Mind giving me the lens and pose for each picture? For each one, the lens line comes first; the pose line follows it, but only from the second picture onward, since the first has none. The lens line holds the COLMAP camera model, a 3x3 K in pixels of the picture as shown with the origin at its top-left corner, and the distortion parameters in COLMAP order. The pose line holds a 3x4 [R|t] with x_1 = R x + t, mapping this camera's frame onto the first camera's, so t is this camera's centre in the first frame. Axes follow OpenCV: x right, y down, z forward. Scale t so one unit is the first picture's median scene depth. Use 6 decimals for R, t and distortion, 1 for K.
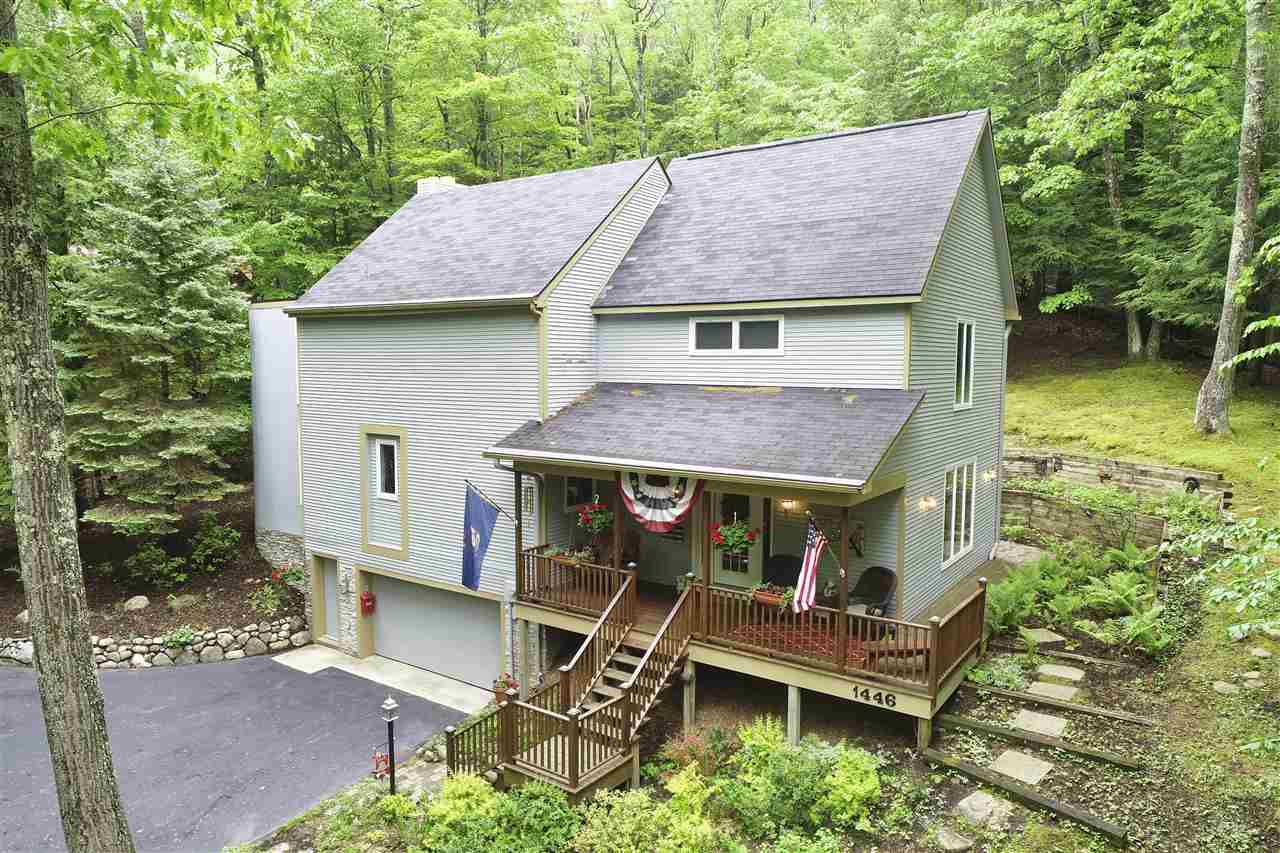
lens RADIAL K [[854.5, 0, 641.0], [0, 854.5, 439.0], [0, 0, 1]] dist [-0.001546, 0.001270]
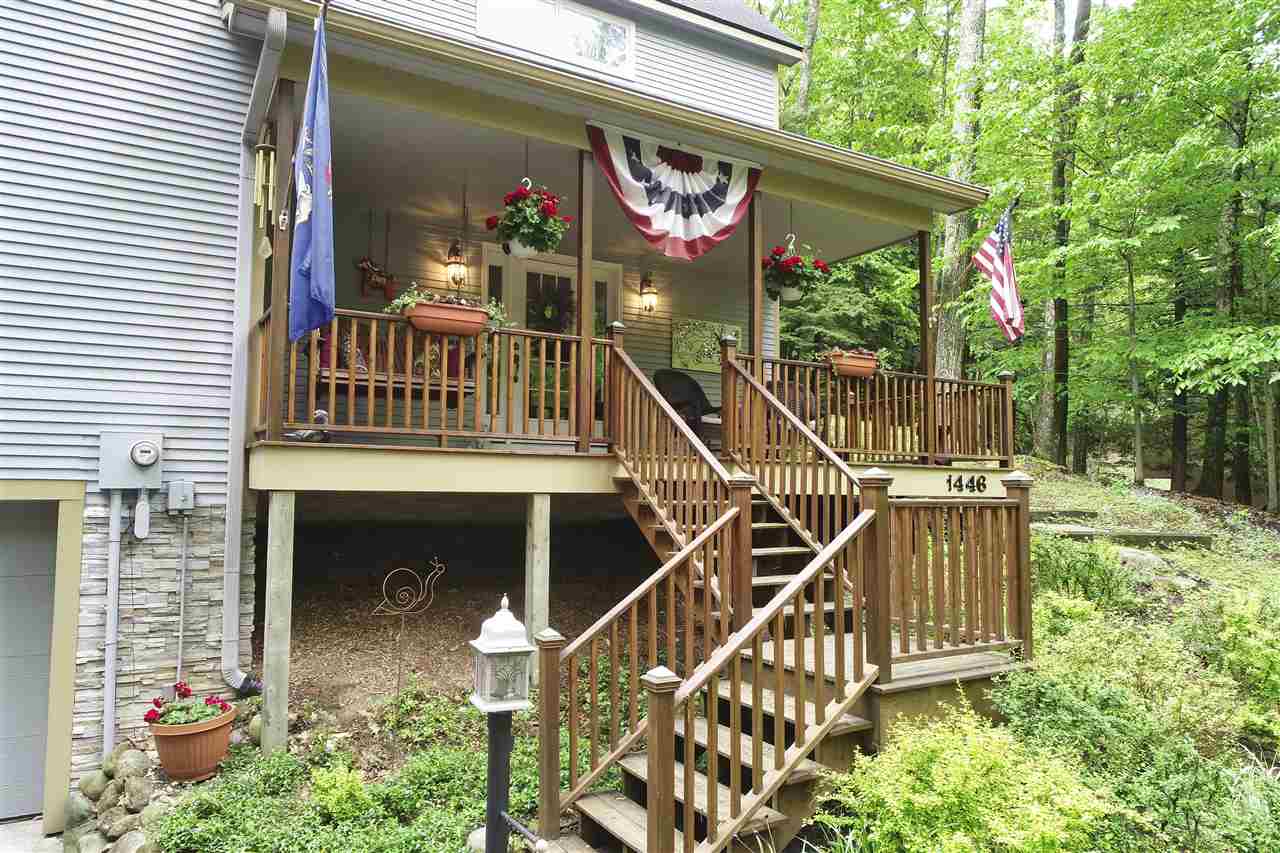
lens RADIAL K [[854.5, 0, 641.0], [0, 854.5, 439.0], [0, 0, 1]] dist [-0.001546, 0.001270]
pose [[0.408756, 0.057690, 0.910819, -0.362614], [0.079273, 0.991984, -0.098407, 0.210955], [-0.909194, 0.112427, 0.400906, 0.642865]]
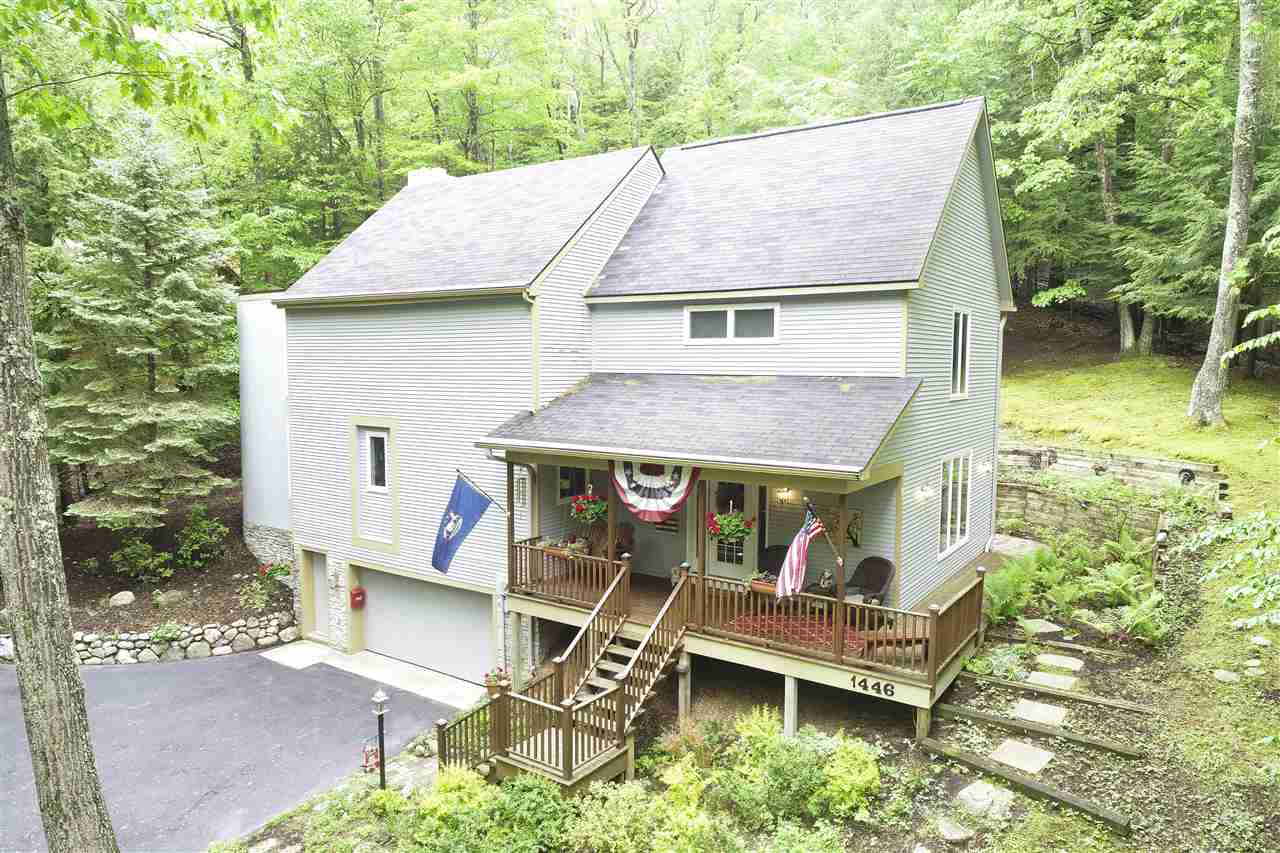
lens RADIAL K [[854.5, 0, 641.0], [0, 854.5, 439.0], [0, 0, 1]] dist [-0.001546, 0.001270]
pose [[0.999945, -0.000844, 0.010447, -0.002938], [0.000856, 0.999999, -0.001121, 0.011282], [-0.010446, 0.001130, 0.999945, 0.010752]]
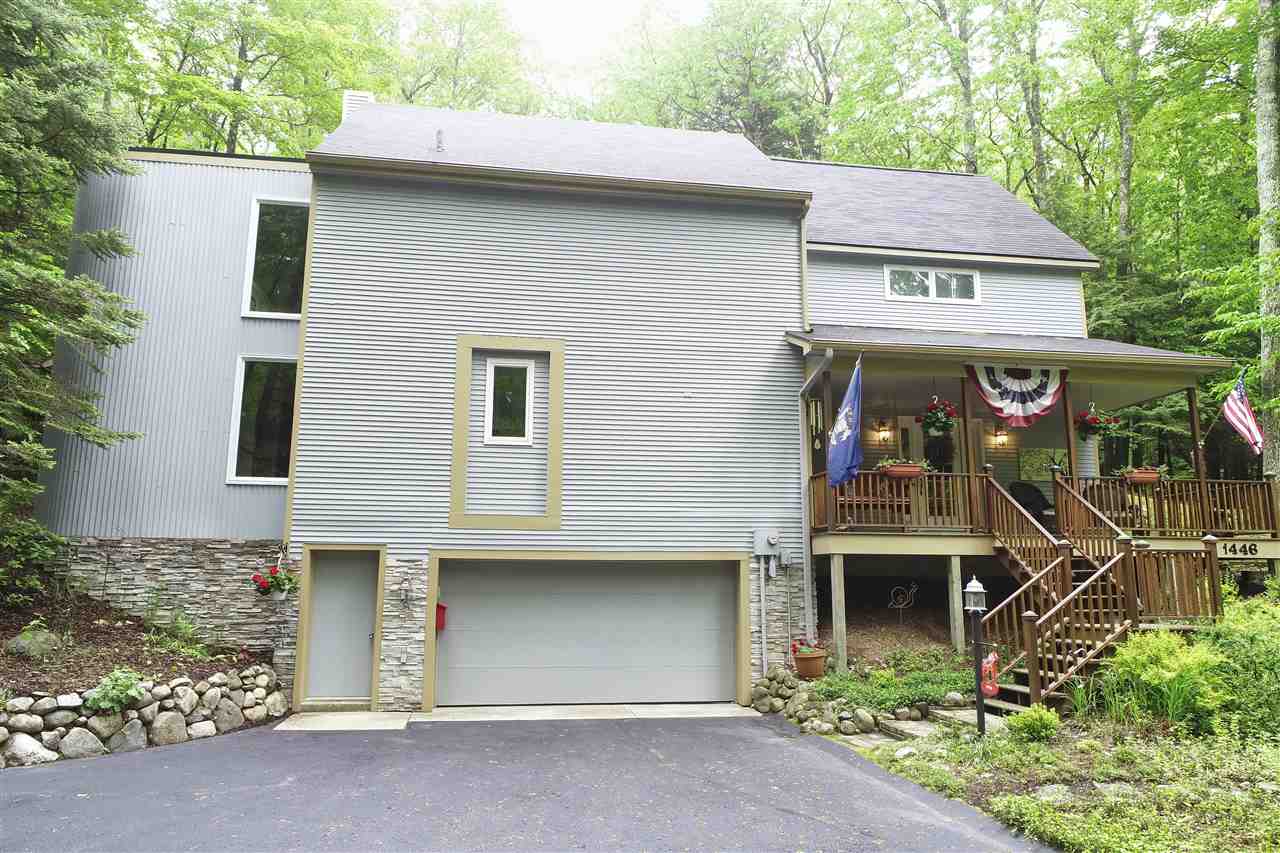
lens RADIAL K [[854.5, 0, 641.0], [0, 854.5, 439.0], [0, 0, 1]] dist [-0.001546, 0.001270]
pose [[0.718508, 0.117062, 0.685597, -0.744972], [0.065823, 0.969865, -0.234582, 0.251544], [-0.692397, 0.213677, 0.689150, 0.495445]]
